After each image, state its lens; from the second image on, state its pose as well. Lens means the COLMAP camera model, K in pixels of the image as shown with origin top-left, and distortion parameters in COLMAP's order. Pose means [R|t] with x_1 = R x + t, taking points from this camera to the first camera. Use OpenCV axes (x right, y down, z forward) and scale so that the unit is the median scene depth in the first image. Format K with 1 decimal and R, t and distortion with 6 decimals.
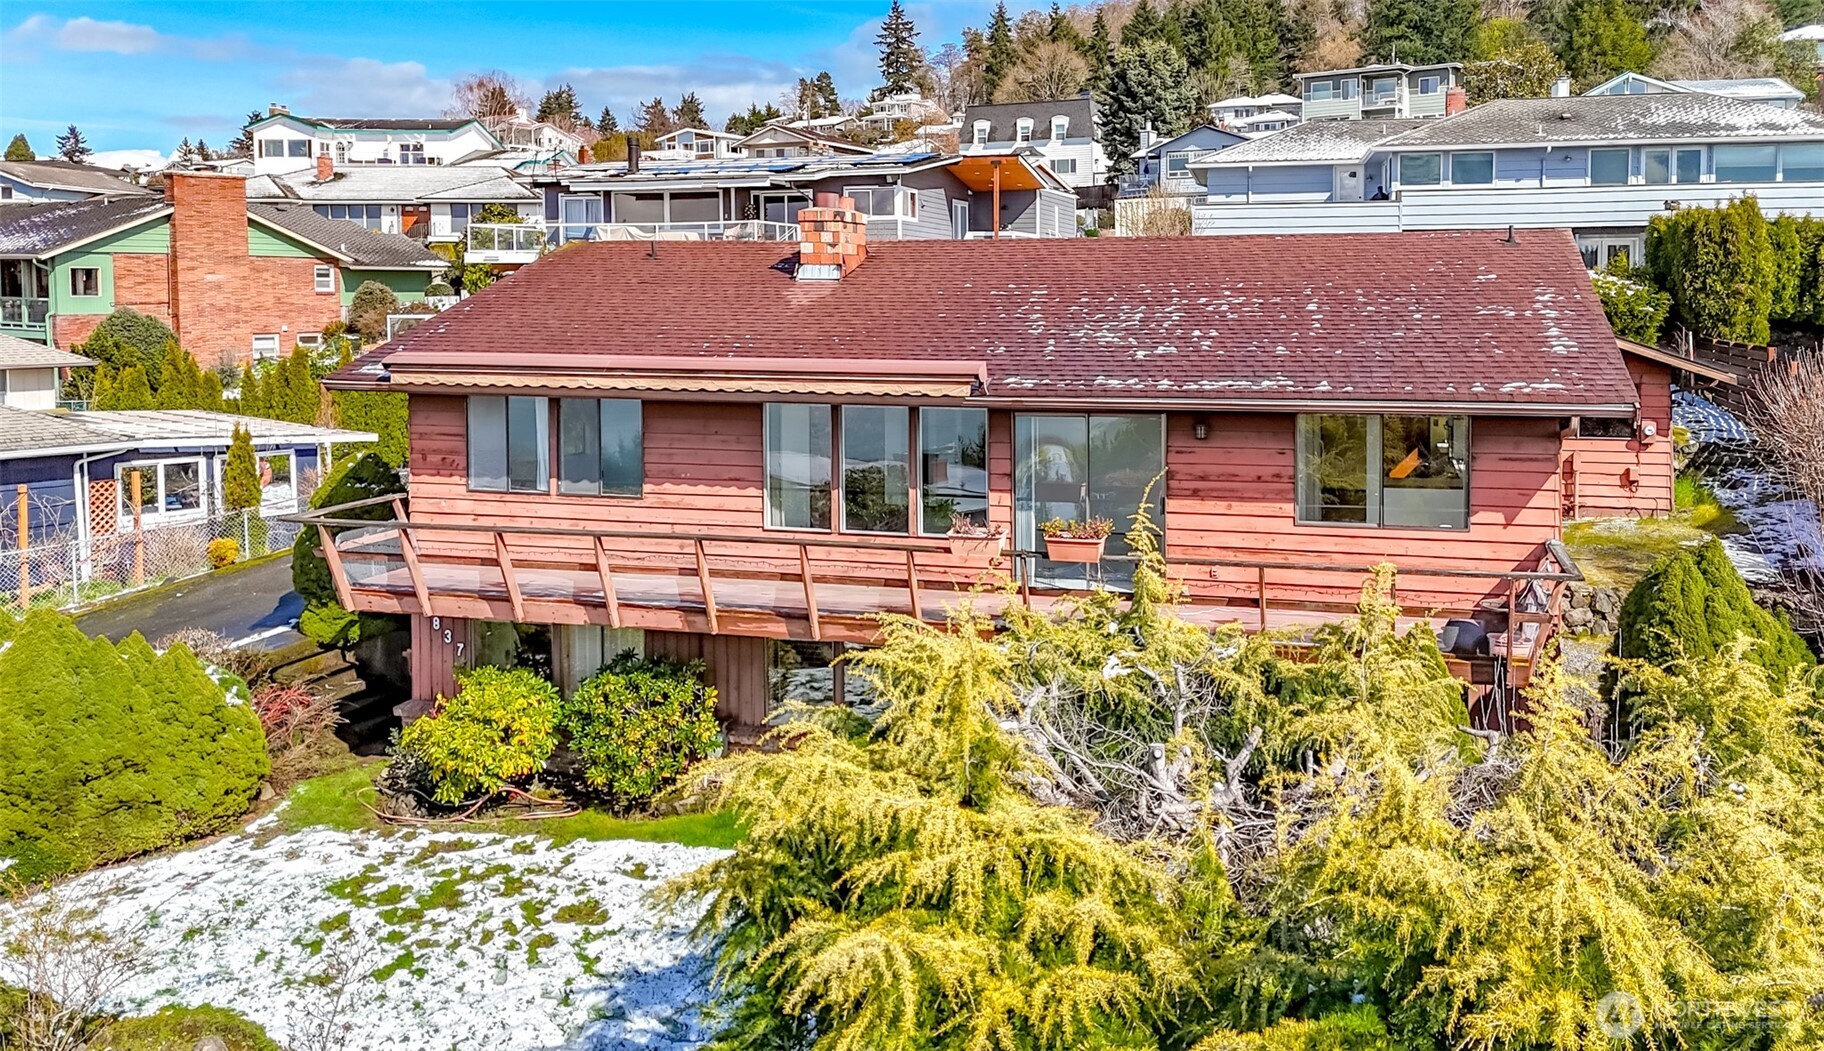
lens RADIAL K [[1305.8, 0, 938.2], [0, 1305.8, 426.5], [0, 0, 1]] dist [0.073207, -0.046658]
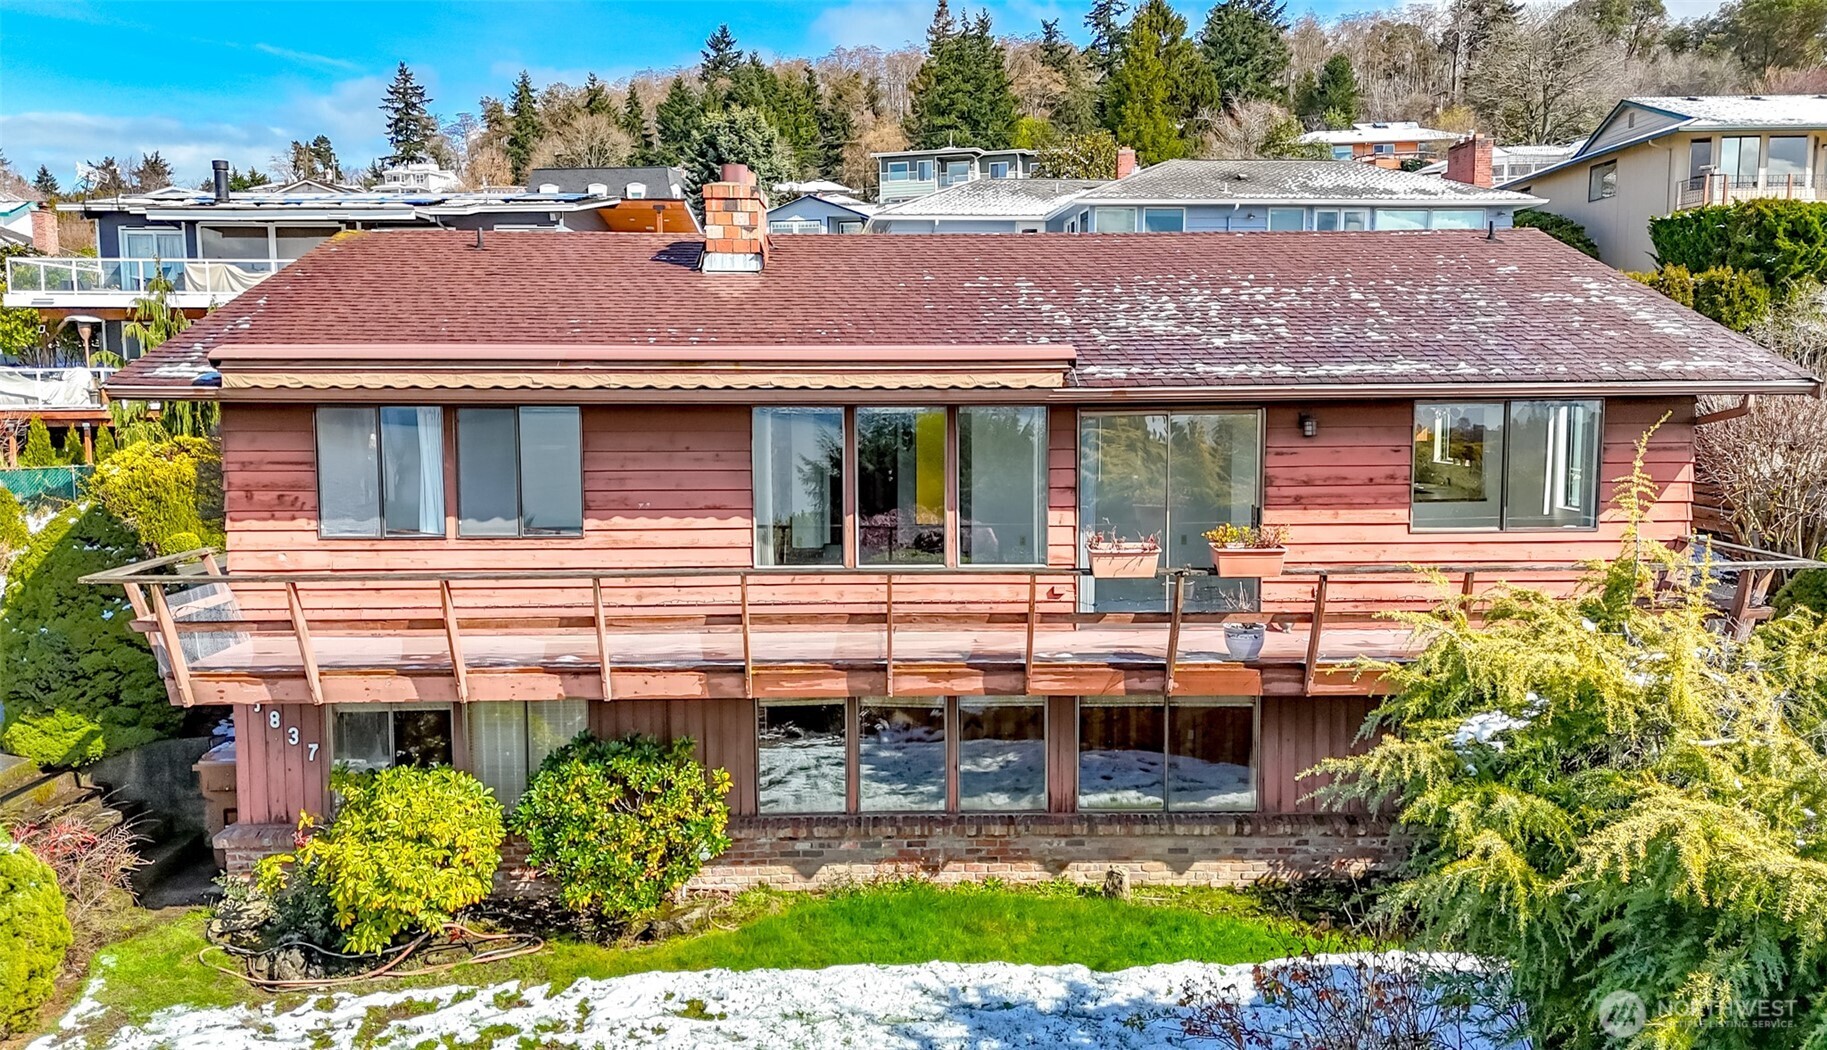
lens RADIAL K [[1324.8, 0, 865.6], [0, 1324.8, 558.2], [0, 0, 1]] dist [0.064933, -0.048707]
pose [[0.960557, -0.036728, 0.275646, -0.294251], [0.027683, 0.998945, 0.036637, 0.044705], [-0.276701, -0.027561, 0.960561, 0.210455]]
